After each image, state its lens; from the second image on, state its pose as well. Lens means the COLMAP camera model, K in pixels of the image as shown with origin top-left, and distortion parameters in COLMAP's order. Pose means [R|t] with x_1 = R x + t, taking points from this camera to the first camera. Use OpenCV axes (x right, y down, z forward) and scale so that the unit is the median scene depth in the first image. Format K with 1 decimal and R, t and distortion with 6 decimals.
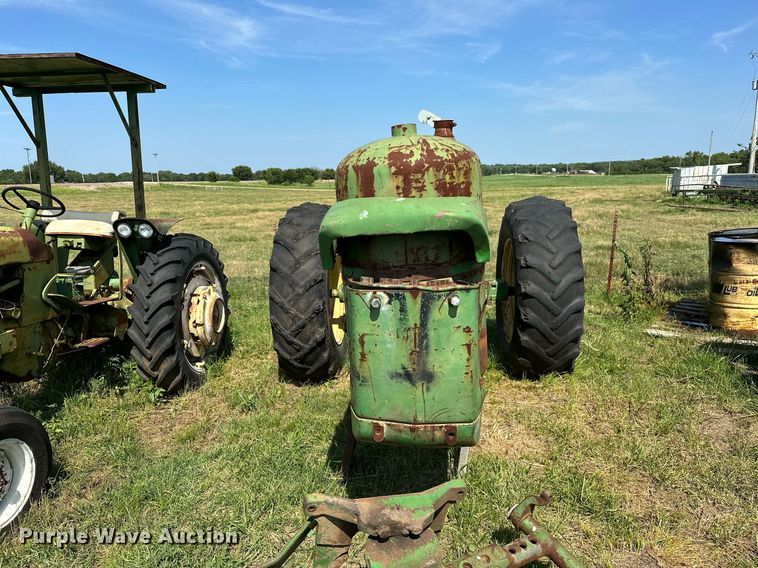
lens RADIAL K [[535.6, 0, 378.4], [0, 535.6, 296.6], [0, 0, 1]] dist [0.038894, -0.047988]
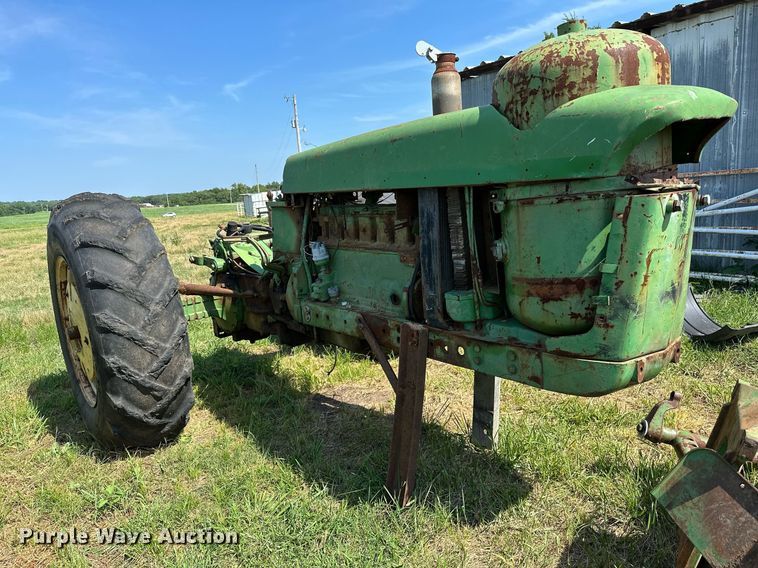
lens RADIAL K [[535.6, 0, 377.0], [0, 535.6, 291.1], [0, 0, 1]] dist [0.038894, -0.047988]
pose [[0.714786, -0.154514, 0.682061, -0.377593], [0.202505, 0.979234, 0.009615, 0.015525], [-0.669383, 0.131248, 0.731232, 0.281920]]
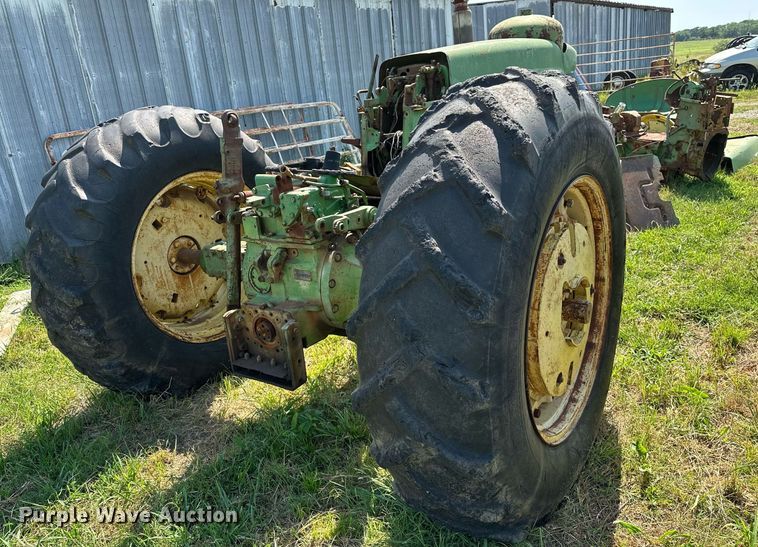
lens RADIAL K [[584.4, 0, 370.9], [0, 584.4, 268.4], [0, 0, 1]] dist [0.042512, -0.060614]
pose [[-0.852808, -0.043543, 0.520406, -0.284561], [0.236067, 0.856747, 0.458537, -0.277199], [-0.465822, 0.513895, -0.720362, 1.463546]]
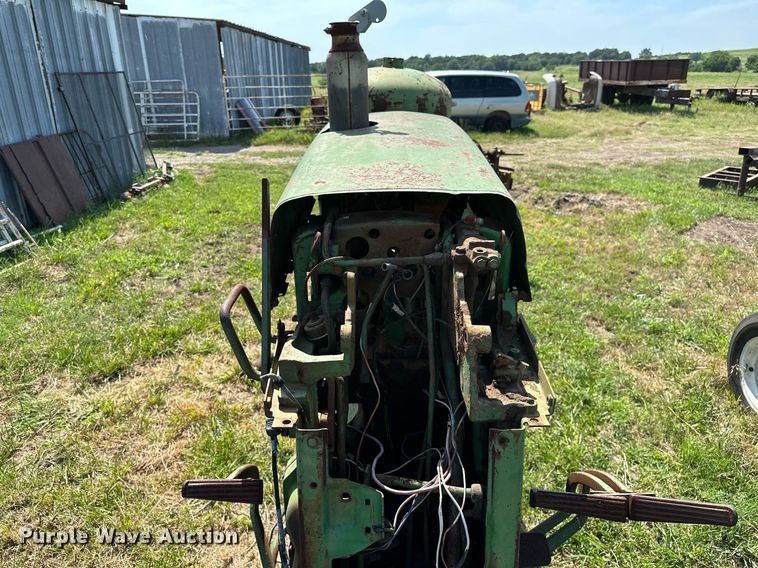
lens RADIAL K [[535.6, 0, 386.2], [0, 535.6, 280.8], [0, 0, 1]] dist [0.038894, -0.047988]
pose [[-0.994531, 0.070939, -0.076652, 0.078981], [0.016512, 0.831496, 0.555285, -0.249202], [0.103127, 0.550983, -0.828120, 0.985835]]
